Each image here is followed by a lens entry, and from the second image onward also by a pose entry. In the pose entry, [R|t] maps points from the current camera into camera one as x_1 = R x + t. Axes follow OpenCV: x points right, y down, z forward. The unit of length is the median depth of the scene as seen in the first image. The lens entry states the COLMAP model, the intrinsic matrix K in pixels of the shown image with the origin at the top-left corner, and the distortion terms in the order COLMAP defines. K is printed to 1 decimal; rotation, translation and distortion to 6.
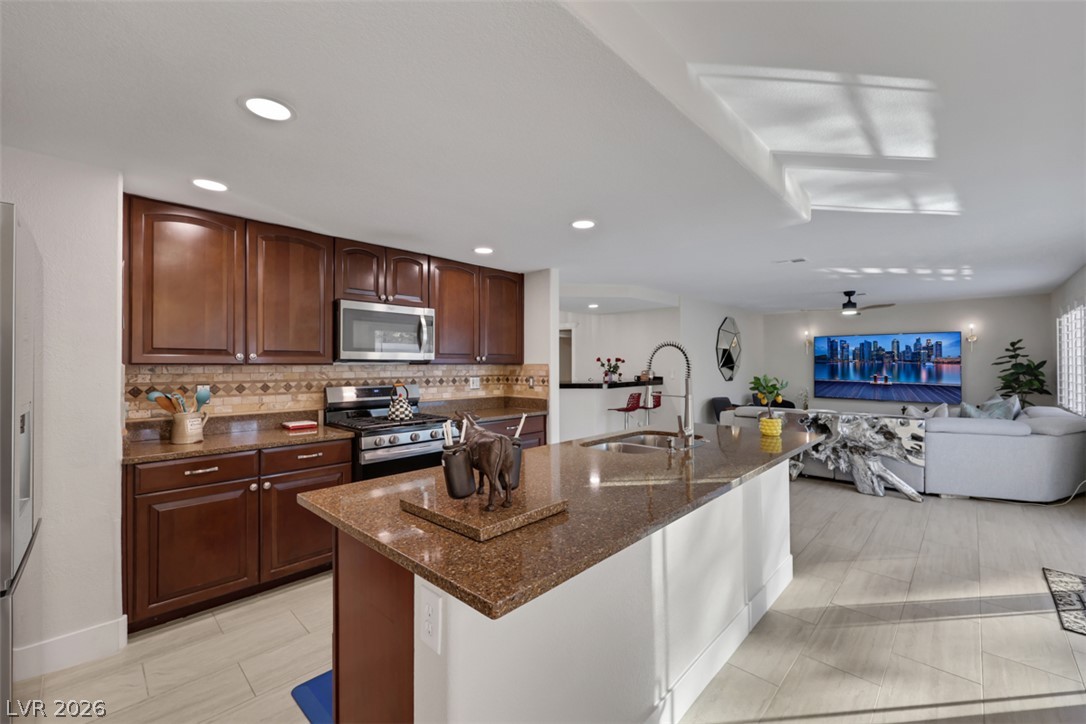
lens RADIAL K [[449.7, 0, 528.6], [0, 449.7, 361.6], [0, 0, 1]] dist [-0.008499, 0.002175]
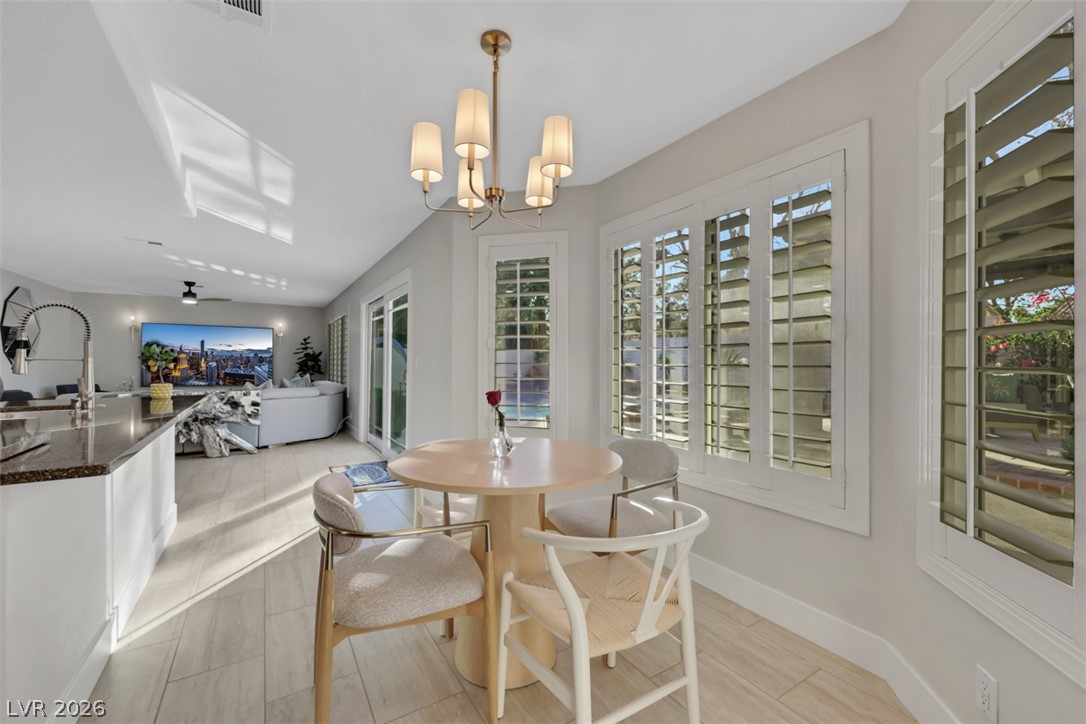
lens RADIAL K [[449.7, 0, 553.1], [0, 449.7, 358.6], [0, 0, 1]] dist [-0.008499, 0.002175]
pose [[0.217182, 0.010951, 0.976070, -0.202732], [-0.012366, 0.999888, -0.008467, 0.036659], [-0.976053, -0.010232, 0.217293, -0.117375]]
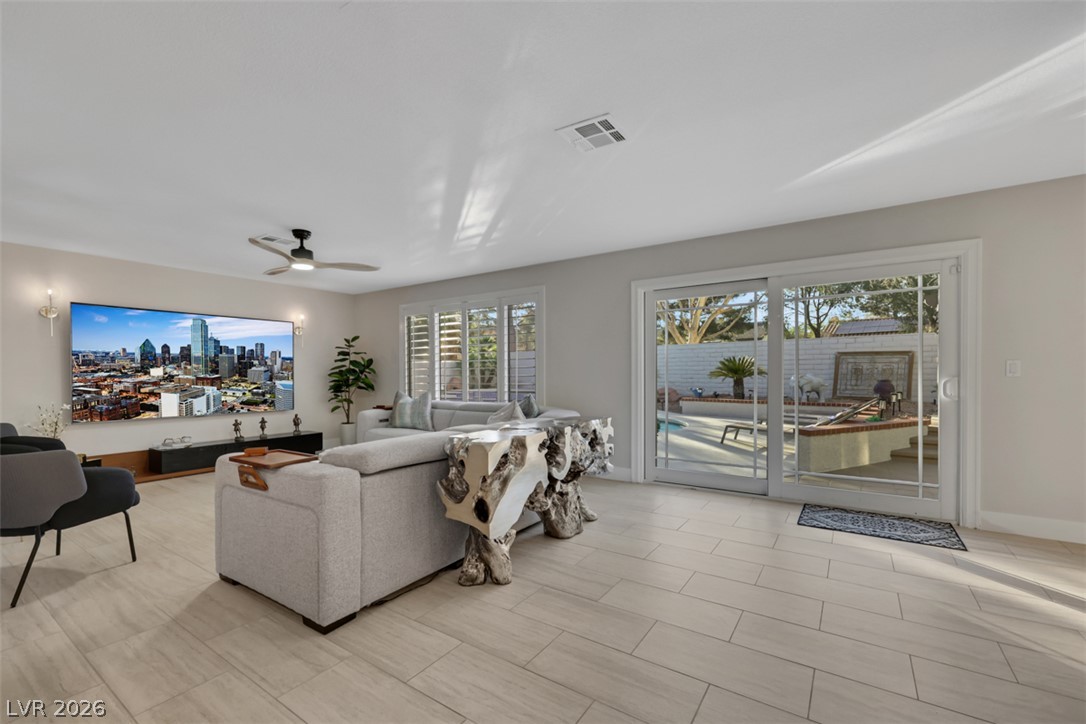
lens RADIAL K [[449.7, 0, 591.4], [0, 449.7, 365.9], [0, 0, 1]] dist [-0.008499, 0.002175]
pose [[-0.242991, 0.013337, 0.969937, 0.070999], [-0.005057, 0.999874, -0.015016, 0.045840], [-0.970015, -0.008554, -0.242893, 1.163056]]
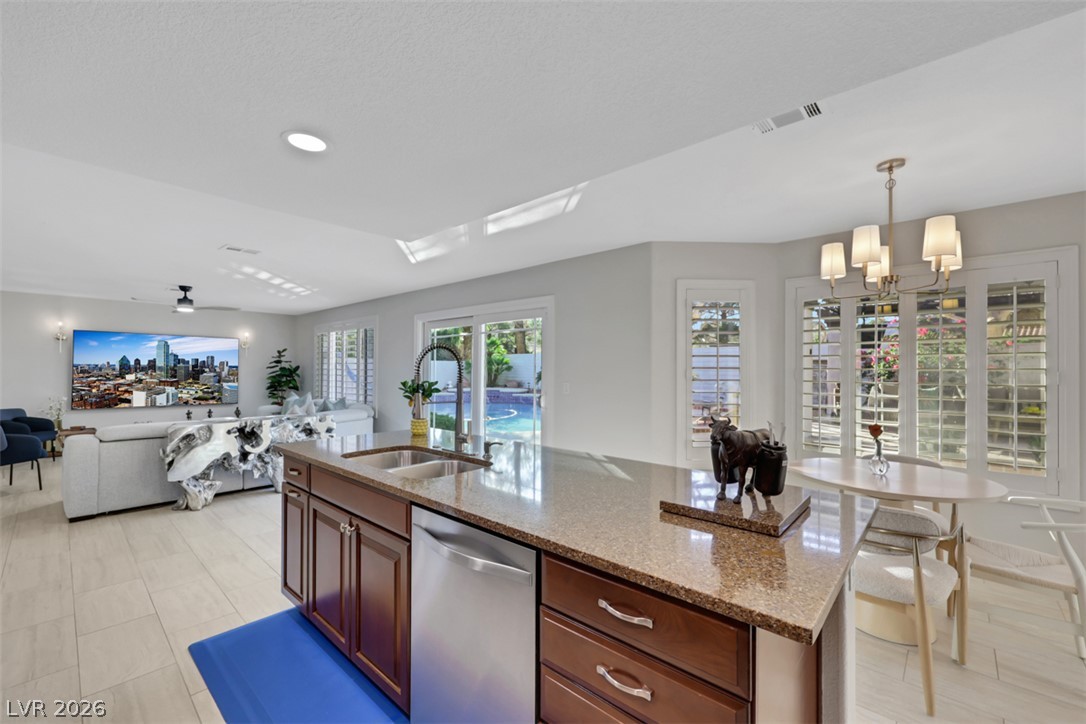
lens RADIAL K [[449.7, 0, 564.2], [0, 449.7, 358.7], [0, 0, 1]] dist [-0.008499, 0.002175]
pose [[-0.048994, 0.026966, 0.998435, -0.332059], [-0.014787, 0.999506, -0.027721, 0.004436], [-0.998690, -0.016122, -0.048571, 0.419218]]
